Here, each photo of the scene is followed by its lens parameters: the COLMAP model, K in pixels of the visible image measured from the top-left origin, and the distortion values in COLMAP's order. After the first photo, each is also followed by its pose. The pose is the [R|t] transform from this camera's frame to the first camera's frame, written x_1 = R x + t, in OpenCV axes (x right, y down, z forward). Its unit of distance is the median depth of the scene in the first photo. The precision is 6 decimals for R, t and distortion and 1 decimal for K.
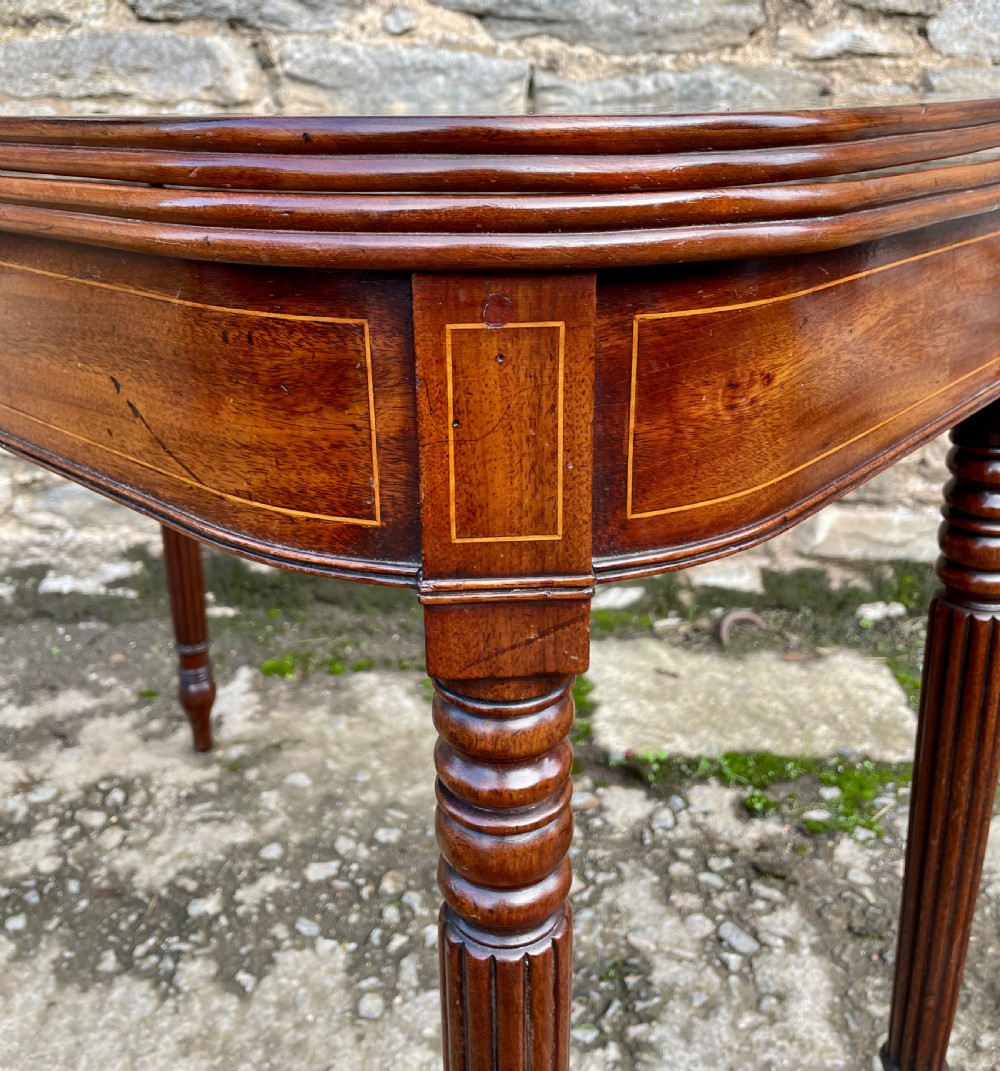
lens RADIAL K [[1034.9, 0, 490.0], [0, 1034.9, 410.1], [0, 0, 1]] dist [0.011434, 0.000000]
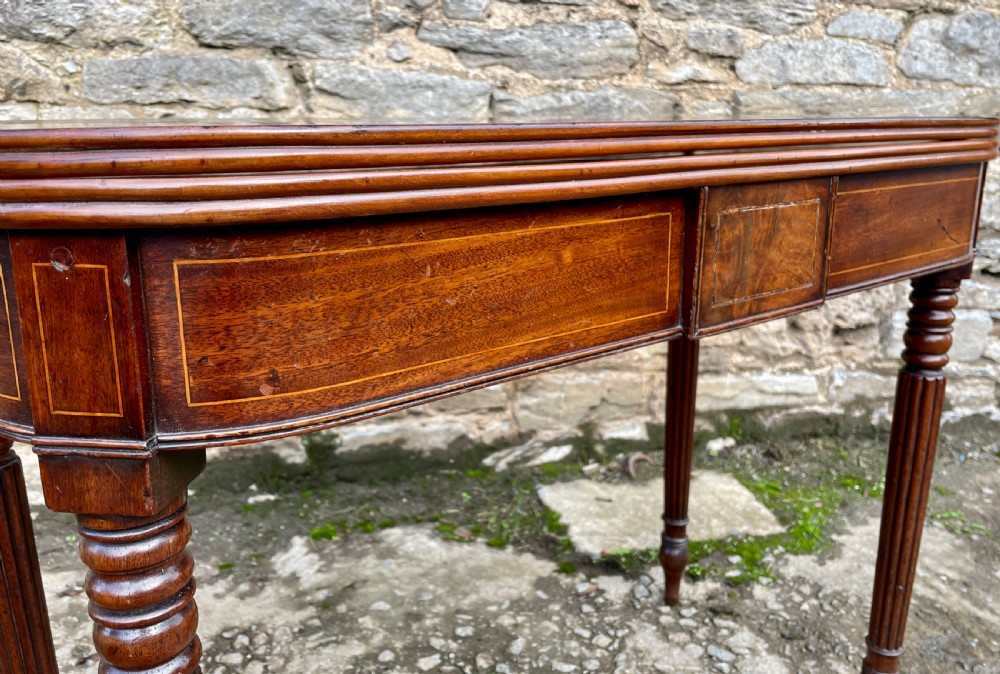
lens RADIAL K [[791.9, 0, 503.9], [0, 791.9, 305.0], [0, 0, 1]] dist [0.063353, -0.096903]
pose [[0.963684, -0.057201, 0.260847, -0.291666], [0.069605, 0.996829, -0.038559, 0.019018], [-0.257814, 0.055315, 0.964610, -0.065058]]
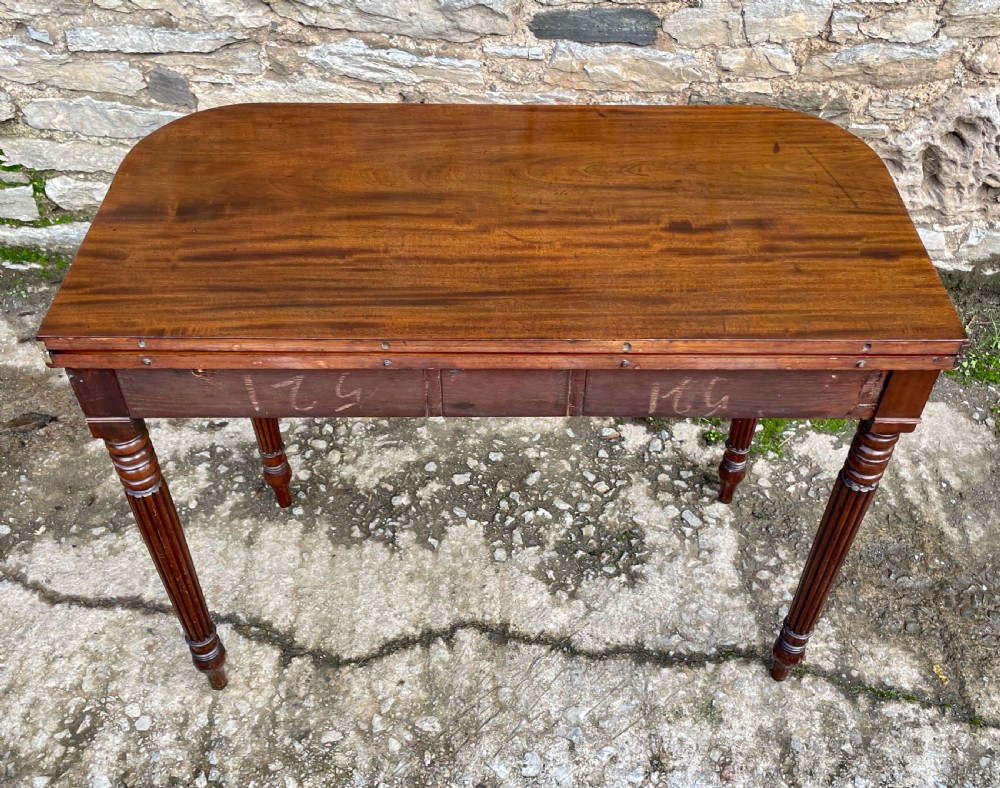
lens RADIAL K [[1030.6, 0, 514.4], [0, 1030.6, 376.2], [0, 0, 1]] dist [0.055523, 0.000000]
pose [[0.999749, 0.000754, 0.022371, -0.103035], [-0.011359, 0.878279, 0.478014, -0.507851], [-0.019288, -0.478149, 0.878067, -0.424055]]
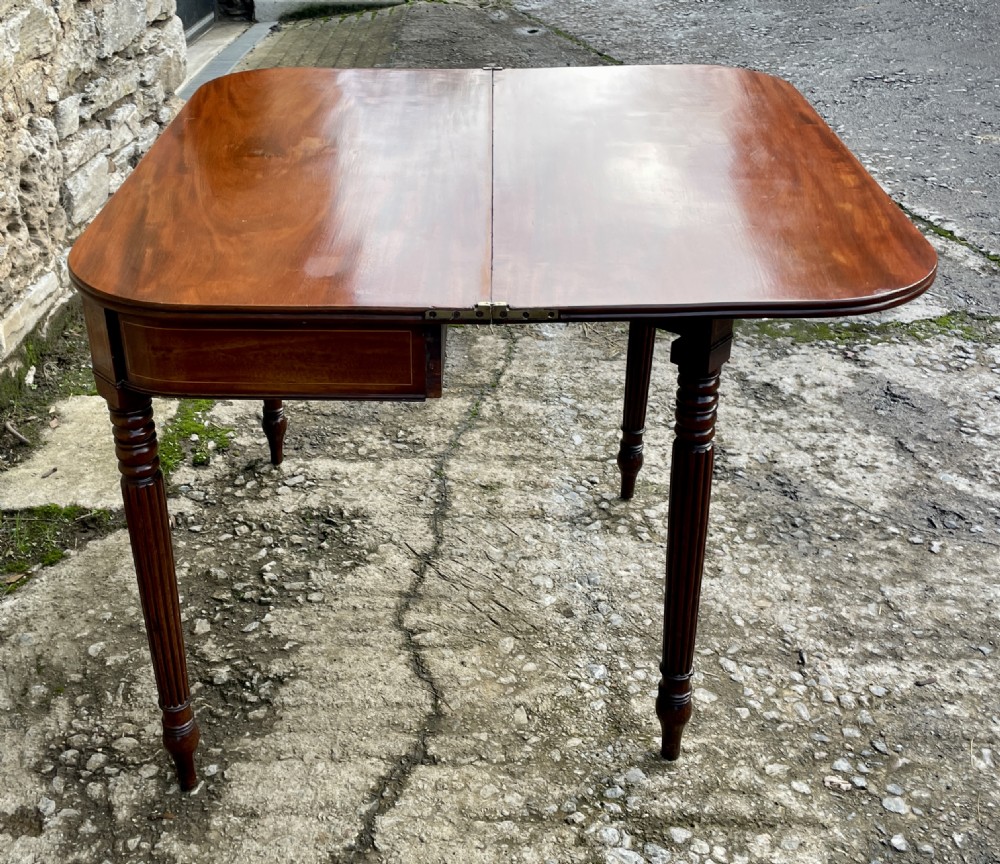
lens RADIAL K [[1238.8, 0, 416.5], [0, 1238.8, 346.7], [0, 0, 1]] dist [0.092167, 0.000000]
pose [[0.036367, -0.448556, 0.893014, -1.461036], [0.298554, 0.857672, 0.418646, -0.522114], [-0.953700, 0.251388, 0.165109, 0.282670]]
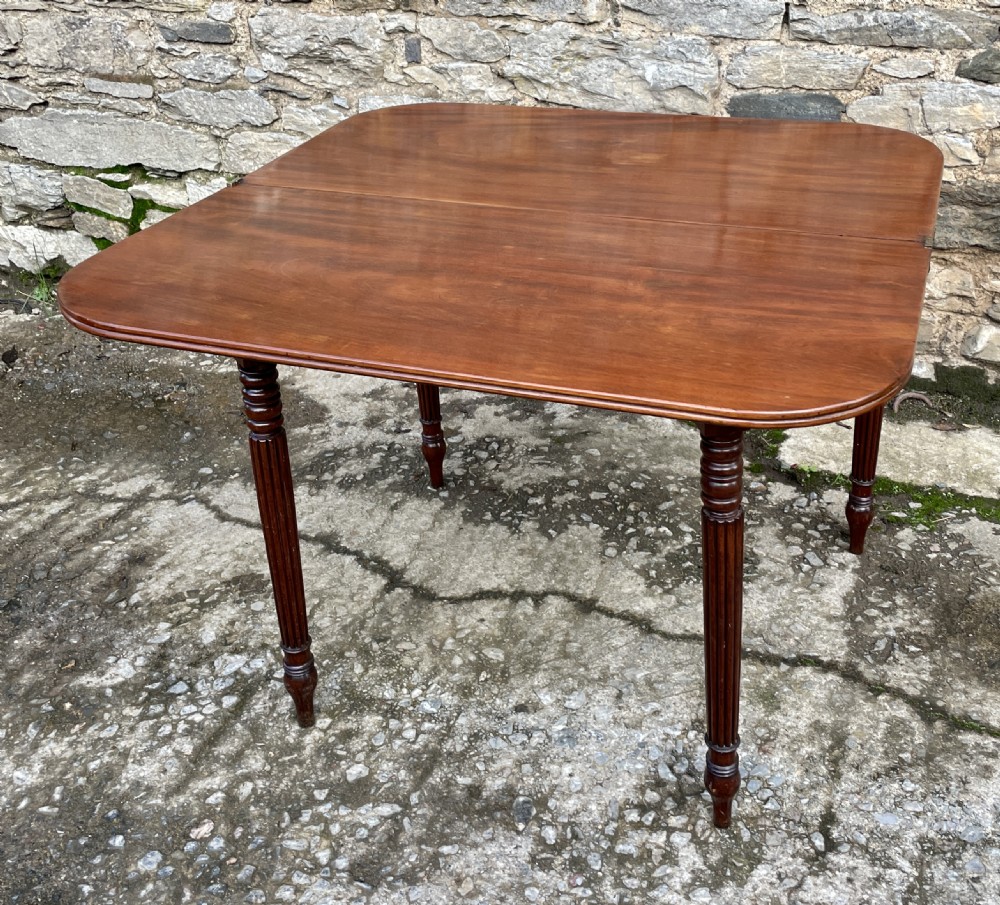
lens RADIAL K [[1186.3, 0, 543.7], [0, 1186.3, 357.7], [0, 0, 1]] dist [0.078834, 0.000000]
pose [[0.951323, 0.114237, -0.286243, 0.293811], [-0.059105, 0.979153, 0.194336, -0.180637], [0.302475, -0.167958, 0.938242, -0.881029]]
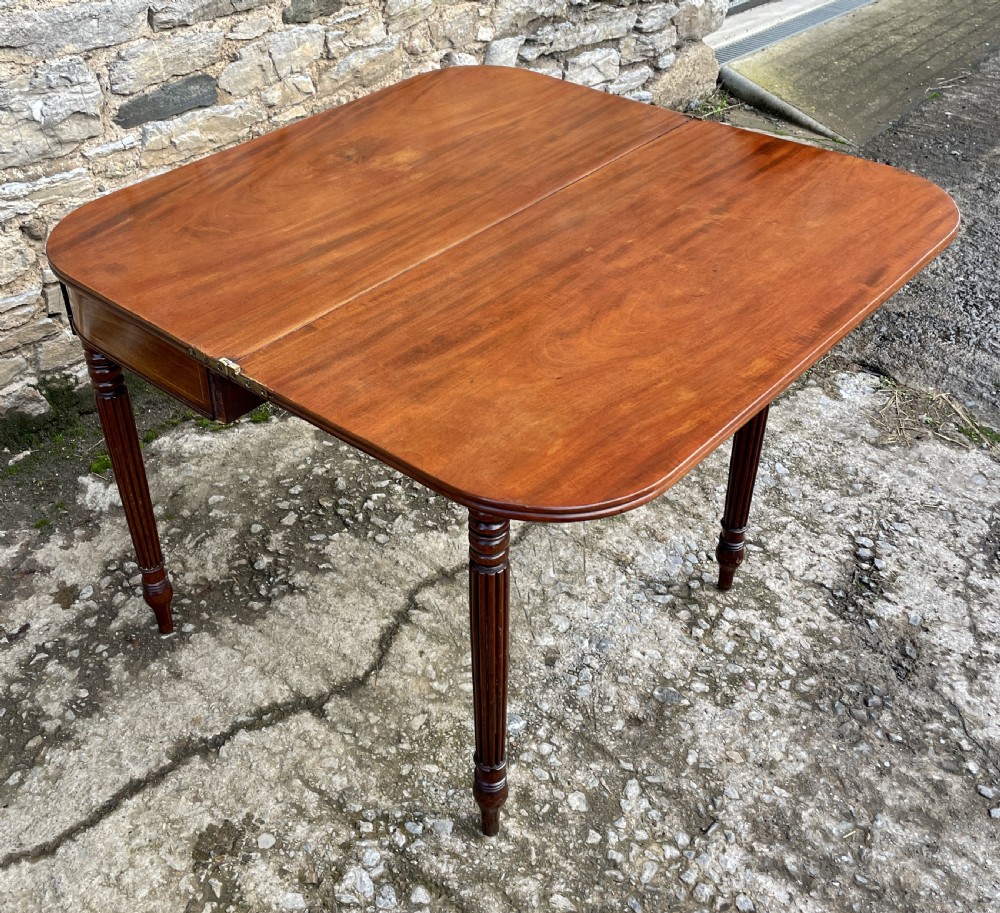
lens RADIAL K [[1139.9, 0, 438.6], [0, 1139.9, 350.2], [0, 0, 1]] dist [0.072007, 0.000000]
pose [[0.660218, -0.414940, 0.626048, -1.022555], [0.227437, 0.904853, 0.359879, -0.435174], [-0.715810, -0.095212, 0.691774, -0.480517]]
